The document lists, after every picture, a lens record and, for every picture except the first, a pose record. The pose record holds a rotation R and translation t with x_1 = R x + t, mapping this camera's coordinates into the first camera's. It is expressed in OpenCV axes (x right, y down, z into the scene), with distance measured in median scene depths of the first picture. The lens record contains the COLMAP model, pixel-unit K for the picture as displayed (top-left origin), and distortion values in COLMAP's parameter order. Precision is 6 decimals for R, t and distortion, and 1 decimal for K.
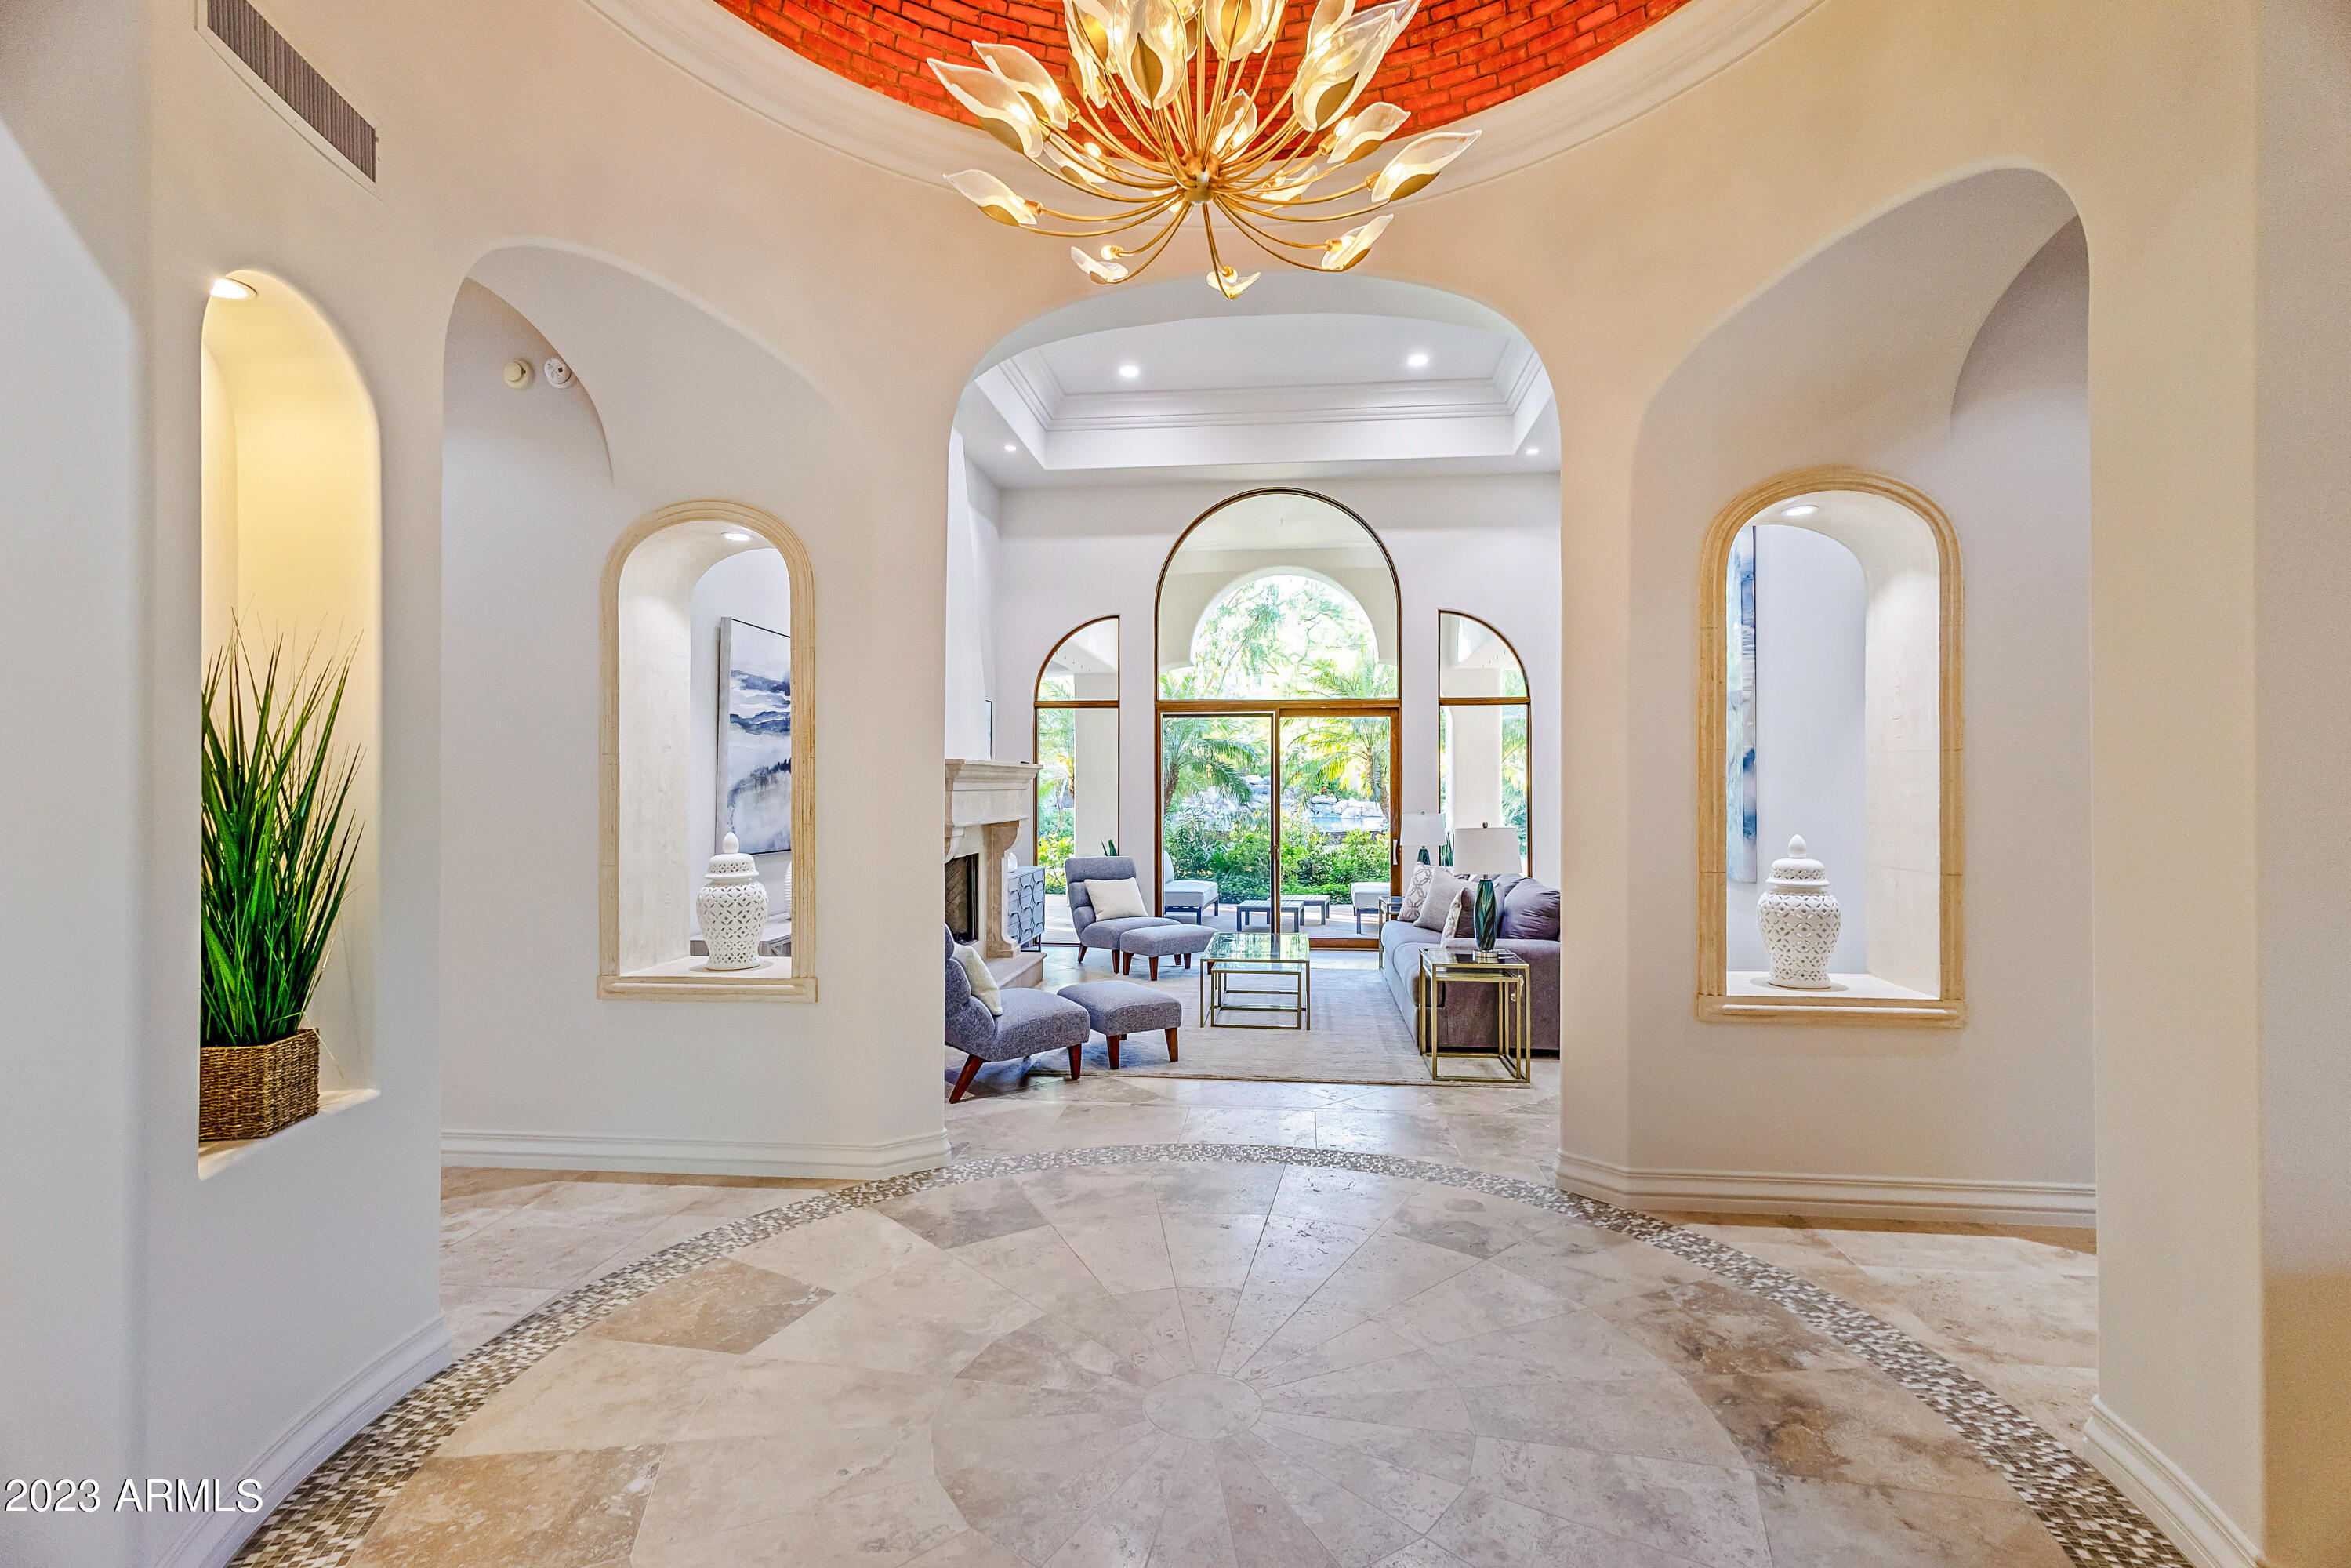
lens RADIAL K [[1097.4, 0, 1182.5], [0, 1097.4, 783.0], [0, 0, 1]] dist [0.010985, -0.003146]
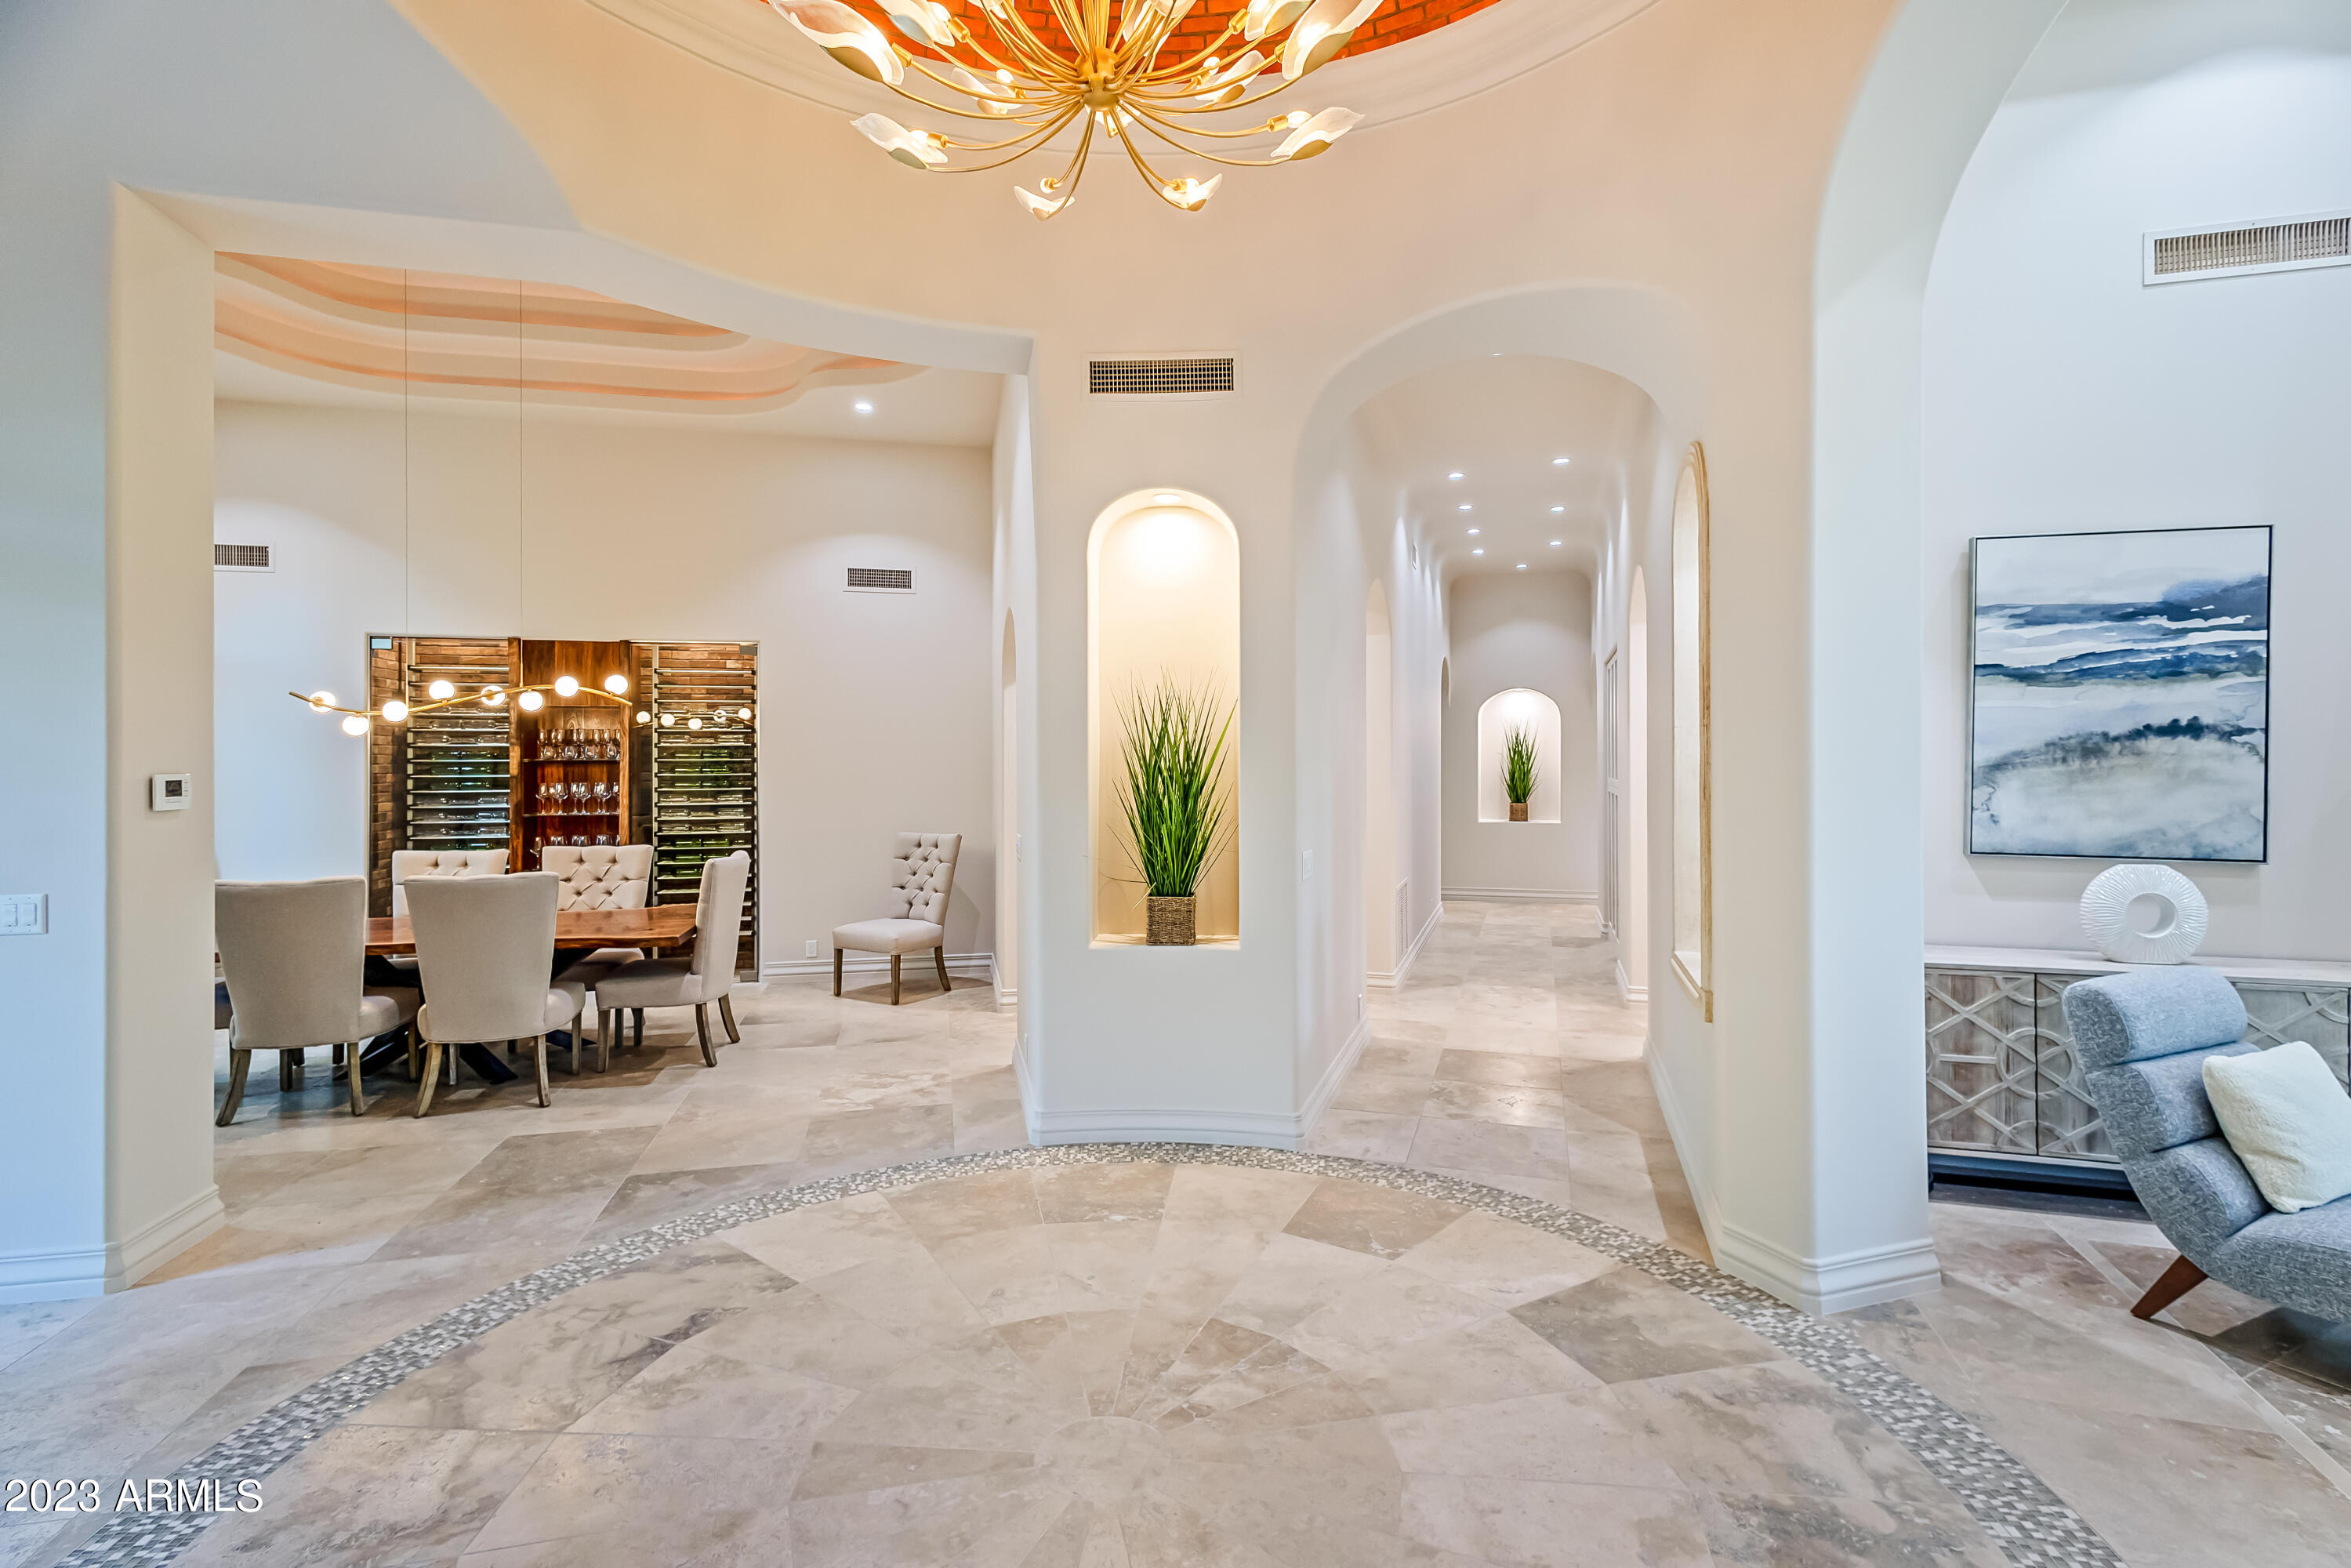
lens RADIAL K [[1097.4, 0, 1186.9], [0, 1097.4, 772.0], [0, 0, 1]] dist [0.010985, -0.003146]
pose [[-0.176263, 0.014060, -0.984243, 0.586076], [0.002664, 0.999901, 0.013806, -0.000913], [0.984340, -0.000189, -0.176283, 0.817888]]
